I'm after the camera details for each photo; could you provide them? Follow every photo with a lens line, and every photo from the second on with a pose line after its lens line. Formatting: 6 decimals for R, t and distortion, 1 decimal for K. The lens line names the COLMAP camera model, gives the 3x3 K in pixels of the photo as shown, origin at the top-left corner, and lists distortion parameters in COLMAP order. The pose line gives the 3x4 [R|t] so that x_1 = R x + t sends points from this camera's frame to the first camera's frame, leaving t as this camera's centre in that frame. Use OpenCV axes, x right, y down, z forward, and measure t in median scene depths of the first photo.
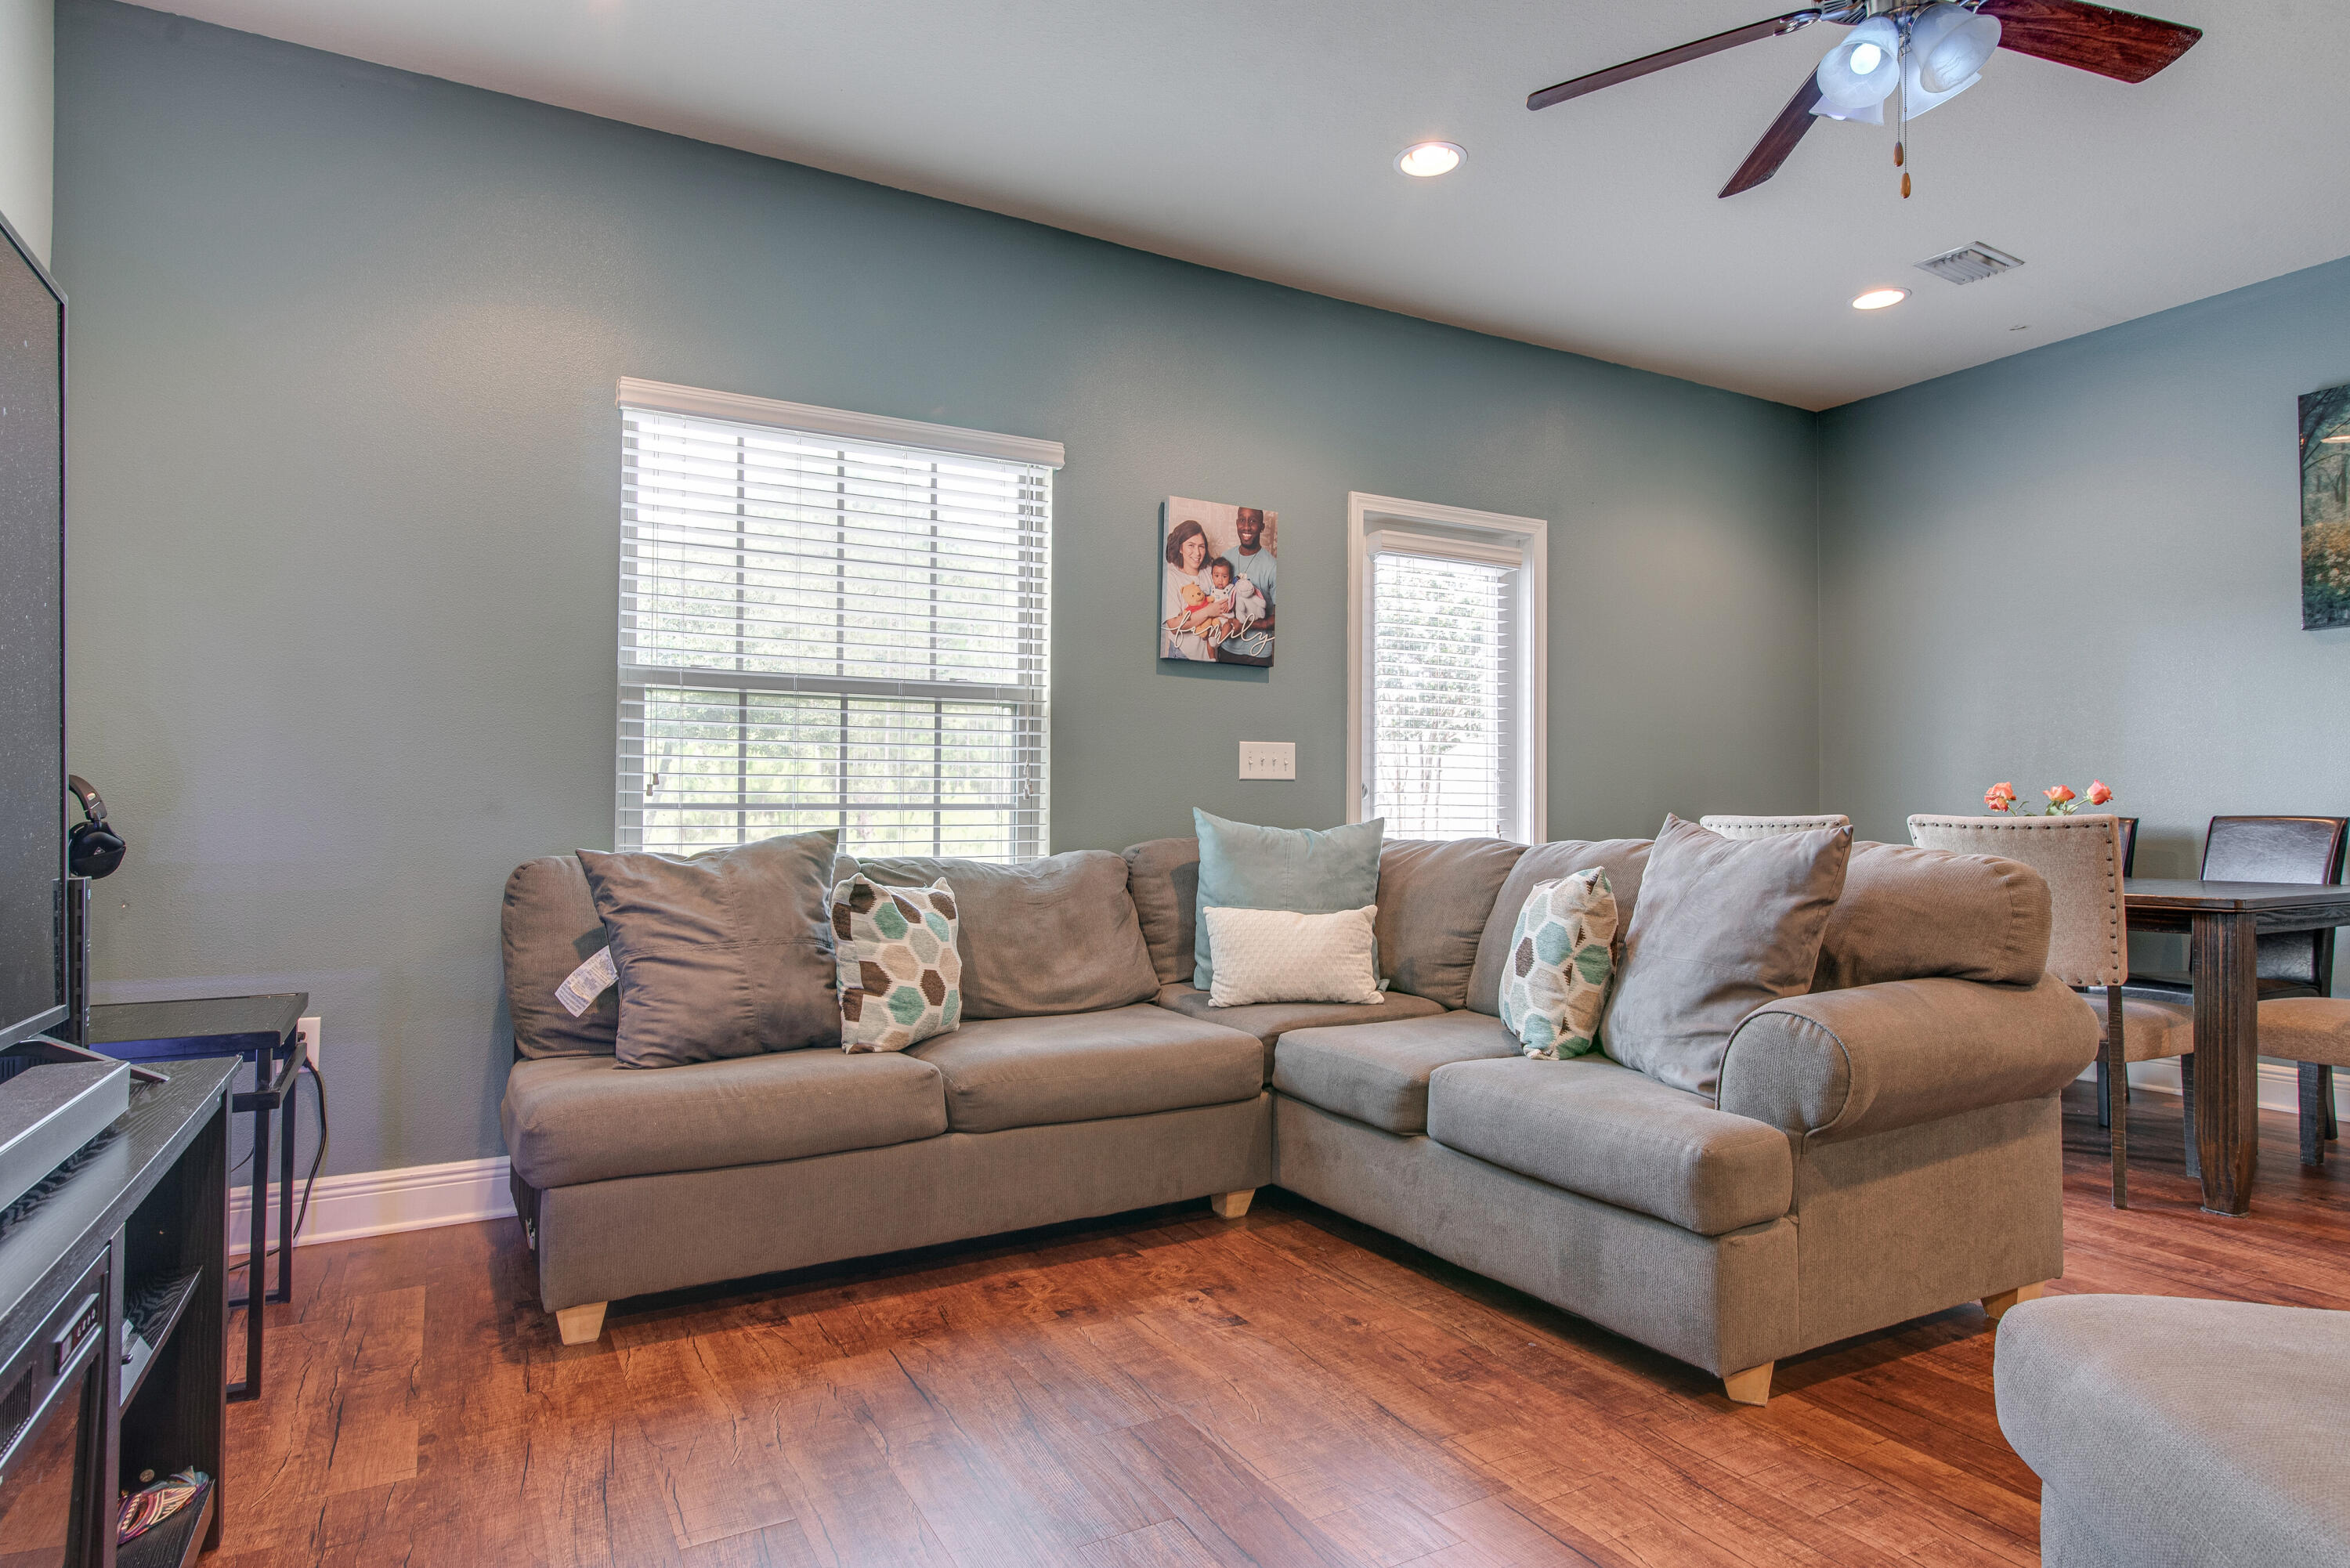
lens RADIAL K [[1295.6, 0, 1175.0], [0, 1295.6, 784.0], [0, 0, 1]] dist [-0.003305, 0.000271]
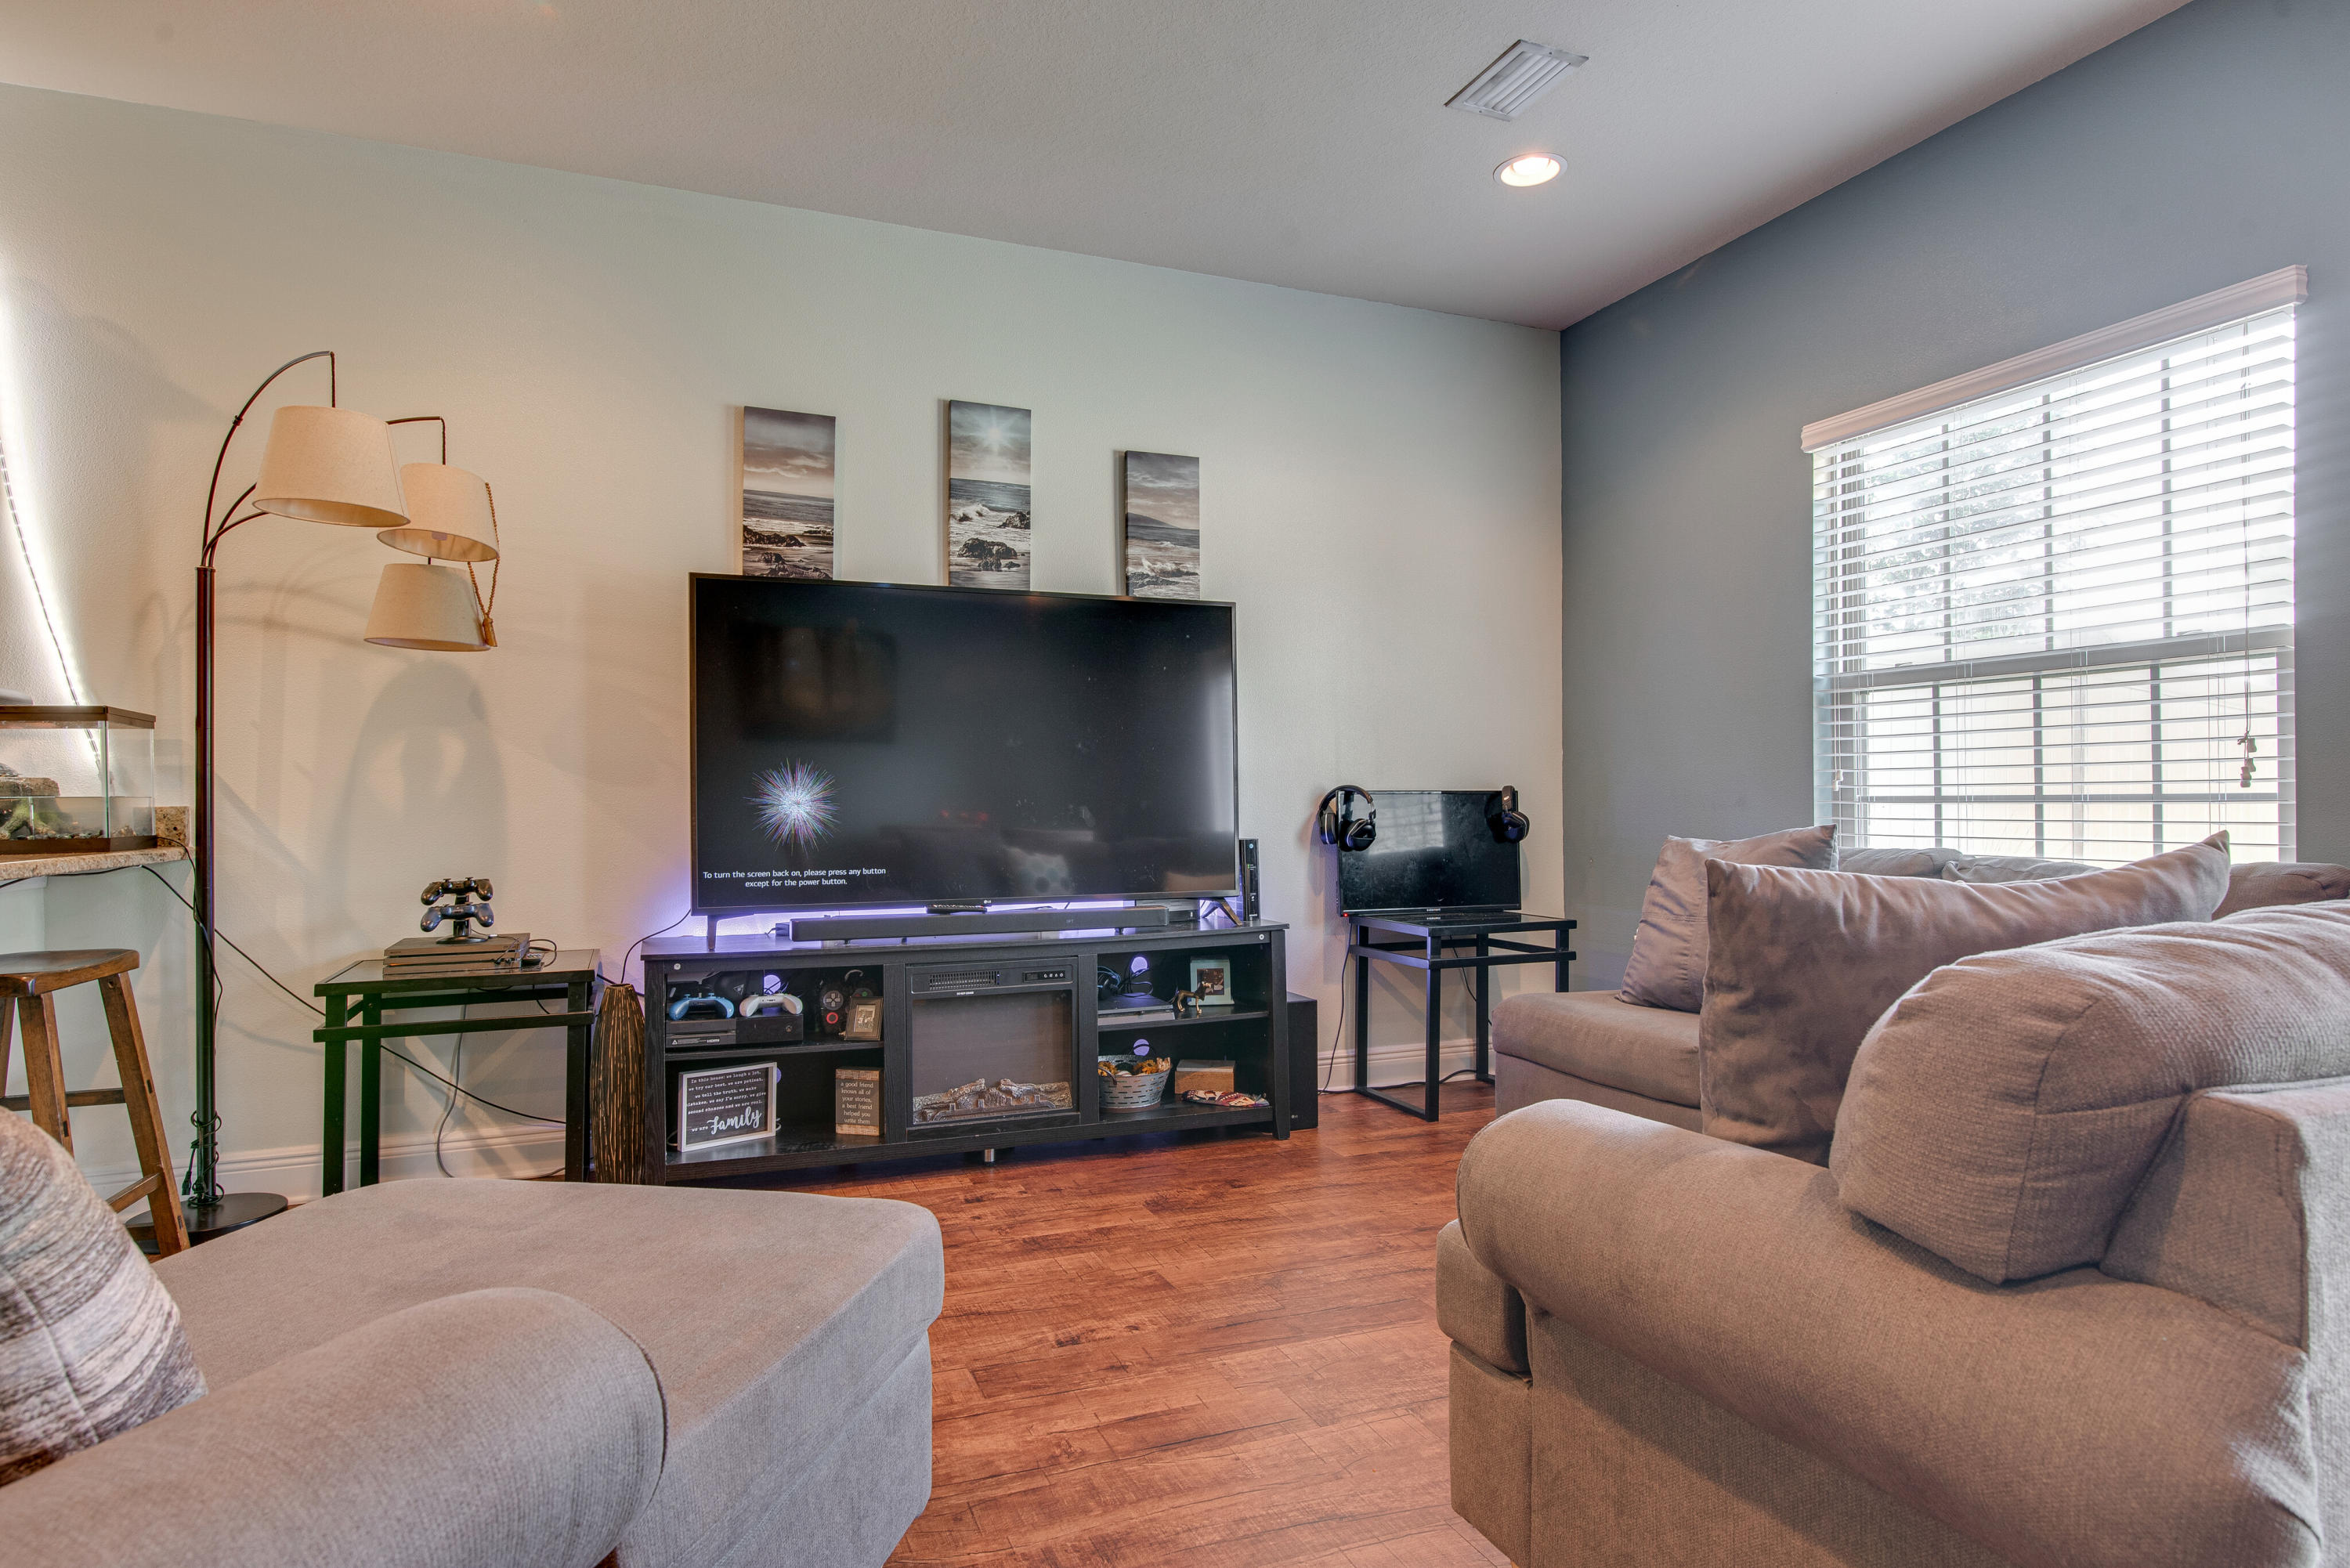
lens RADIAL K [[1295.6, 0, 1175.0], [0, 1295.6, 784.0], [0, 0, 1]] dist [-0.003305, 0.000271]
pose [[-0.115230, -0.016163, -0.993207, 0.722229], [0.021466, 0.999594, -0.018757, 0.011662], [0.993107, -0.023482, -0.114836, 0.535080]]
